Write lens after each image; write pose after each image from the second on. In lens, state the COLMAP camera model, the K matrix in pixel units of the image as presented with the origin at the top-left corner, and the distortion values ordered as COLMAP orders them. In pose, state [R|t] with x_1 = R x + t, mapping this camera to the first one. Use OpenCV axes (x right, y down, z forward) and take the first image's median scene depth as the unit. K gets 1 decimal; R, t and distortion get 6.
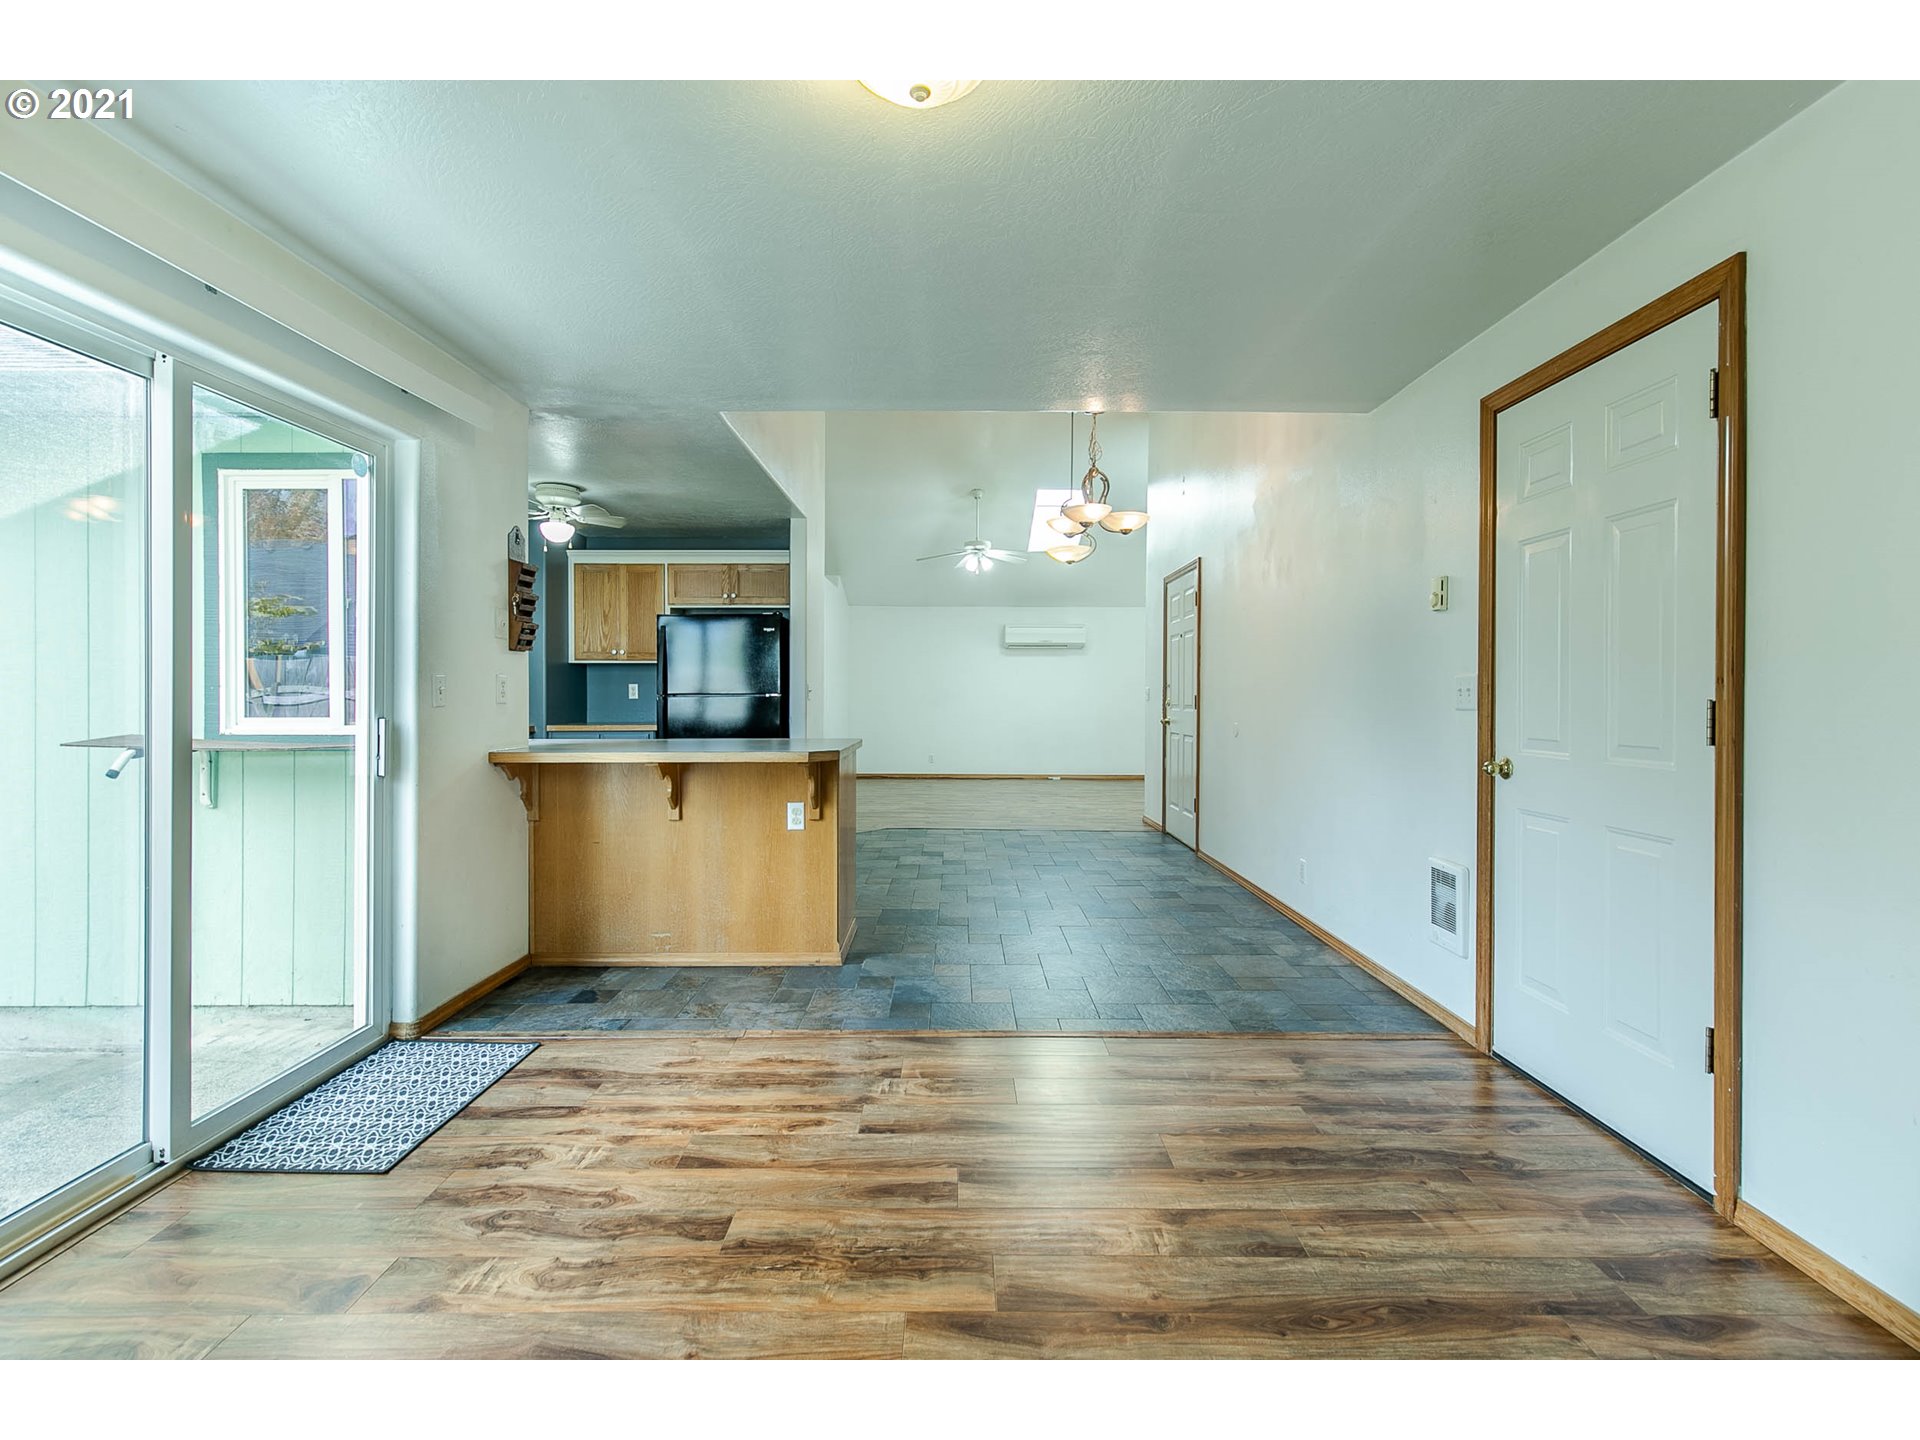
lens RADIAL K [[884.9, 0, 950.5], [0, 884.9, 709.5], [0, 0, 1]] dist [0.010159, -0.002627]
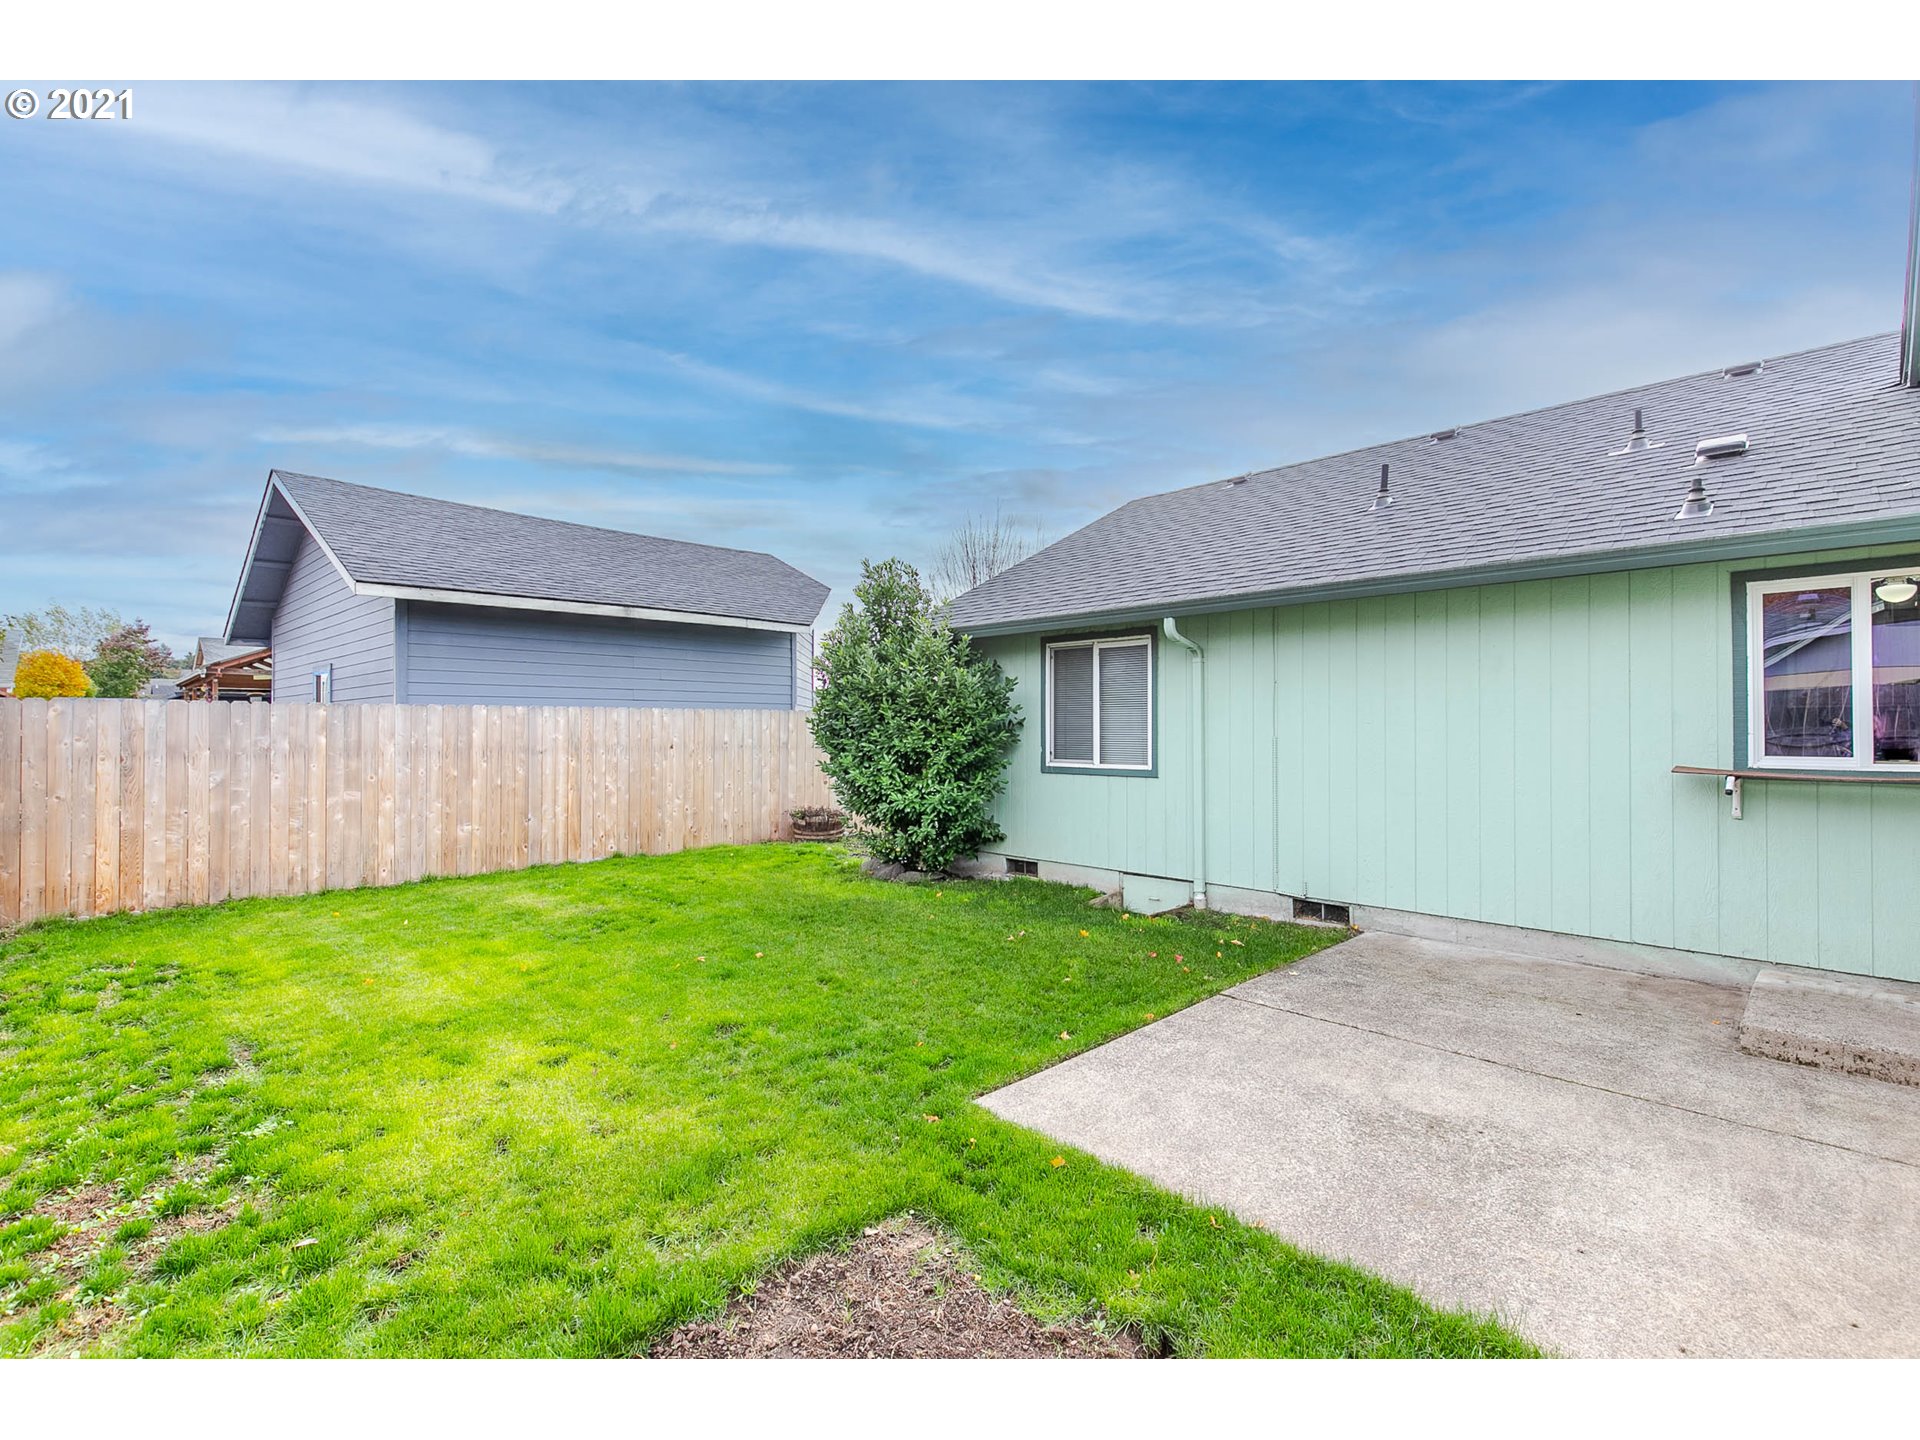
lens RADIAL K [[884.9, 0, 872.3], [0, 884.9, 719.9], [0, 0, 1]] dist [0.010159, -0.002627]
pose [[0.729755, -0.007044, -0.683673, -0.962619], [-0.010684, 0.999707, -0.021705, -0.001993], [0.683625, 0.023144, 0.729466, -1.113226]]
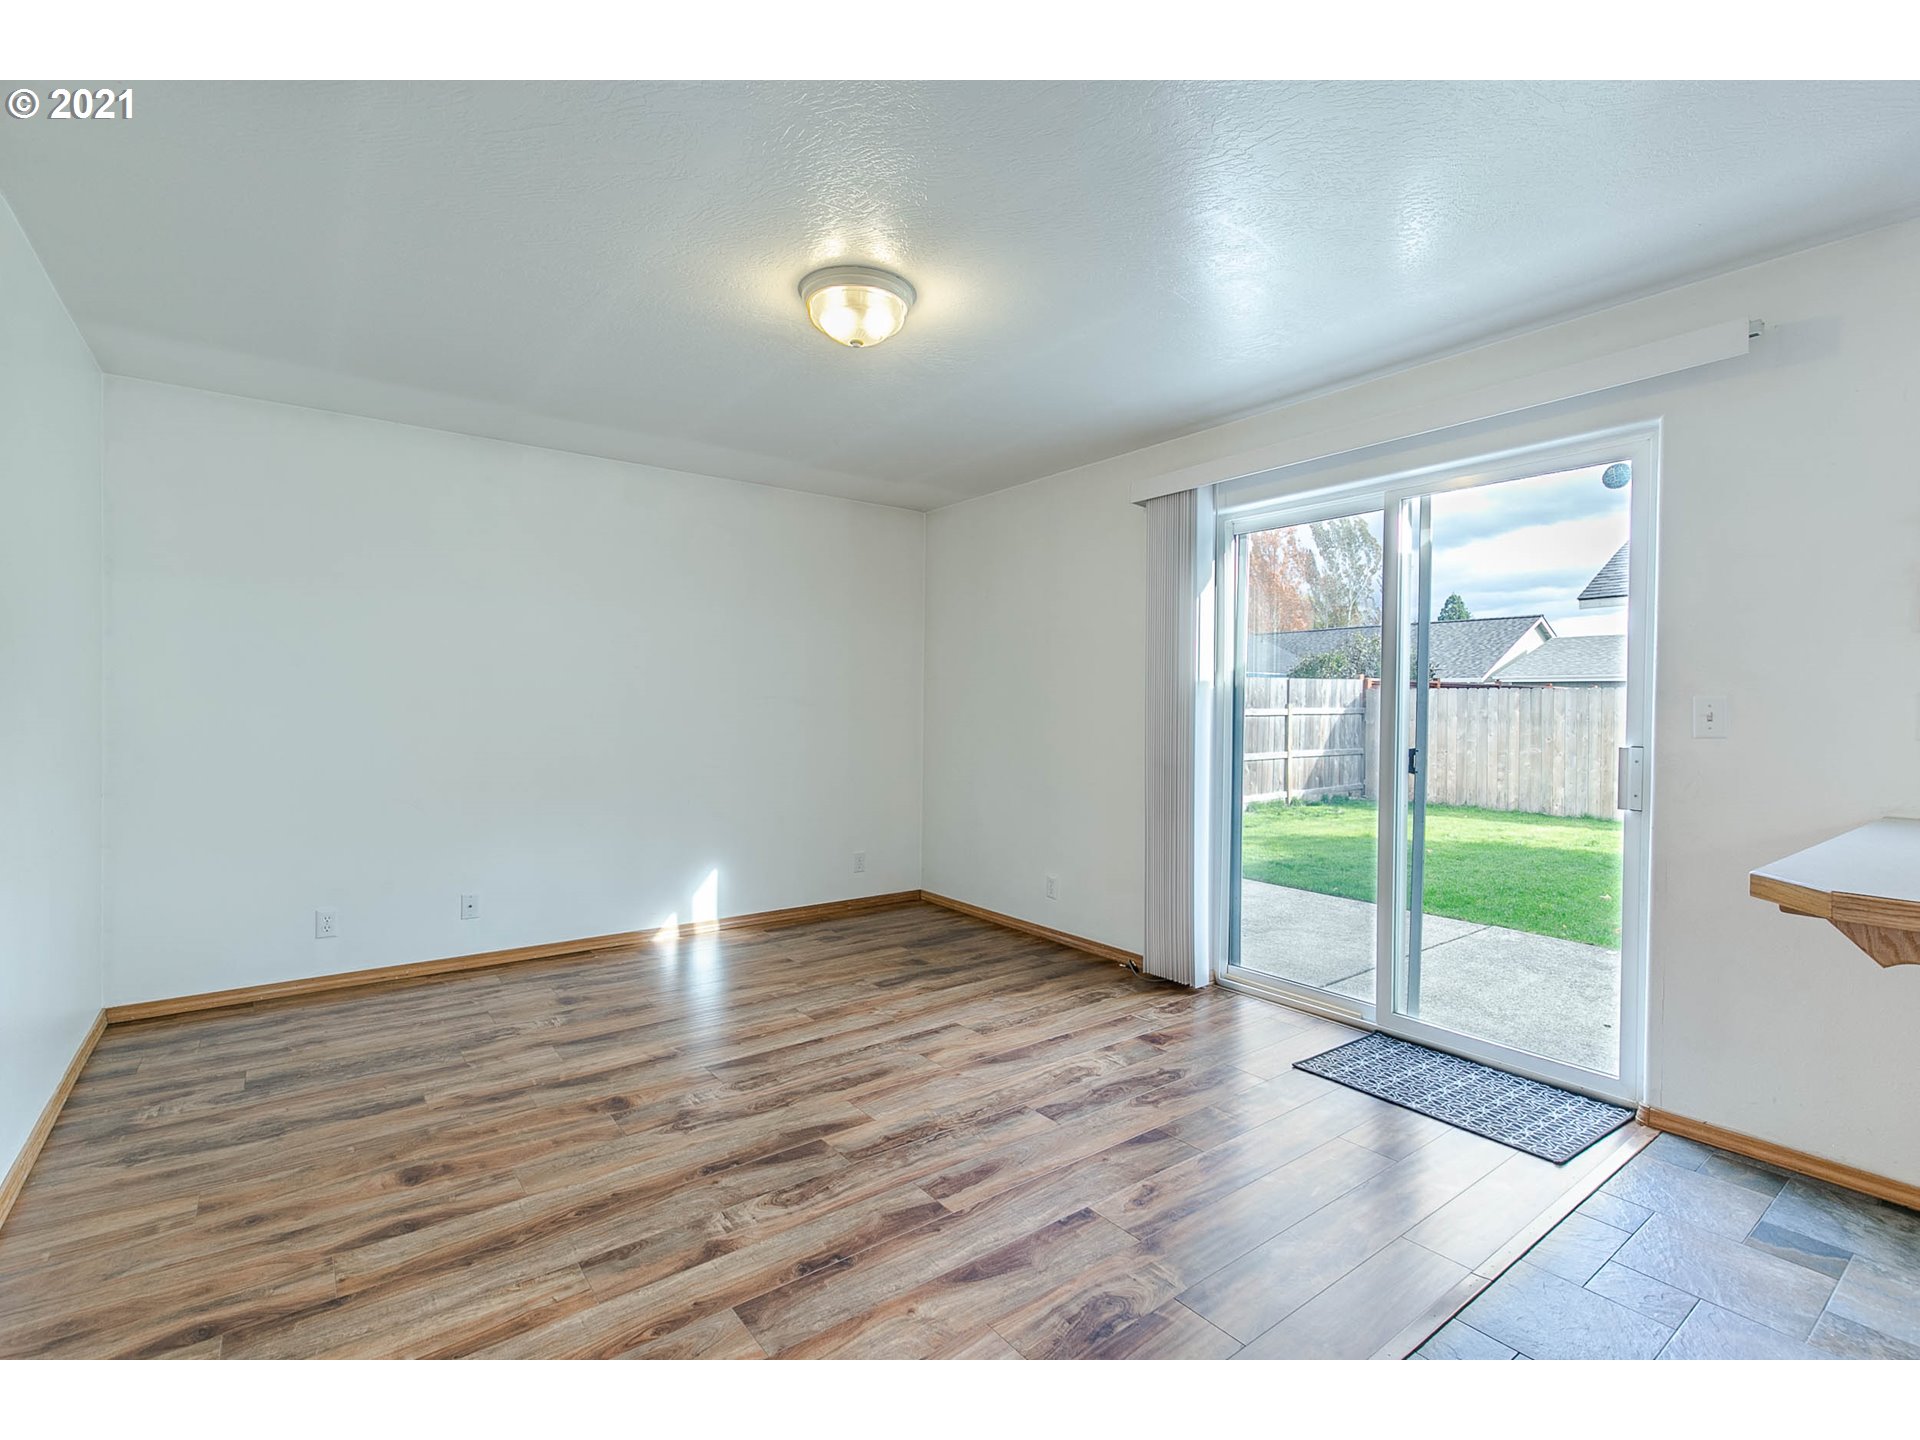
lens RADIAL K [[884.9, 0, 987.8], [0, 884.9, 715.0], [0, 0, 1]] dist [0.010159, -0.002627]
pose [[-0.777365, 0.000123, -0.629050, 0.407017], [-0.022169, 0.999373, 0.027591, -0.027189], [0.628660, 0.035394, -0.776875, 1.235727]]
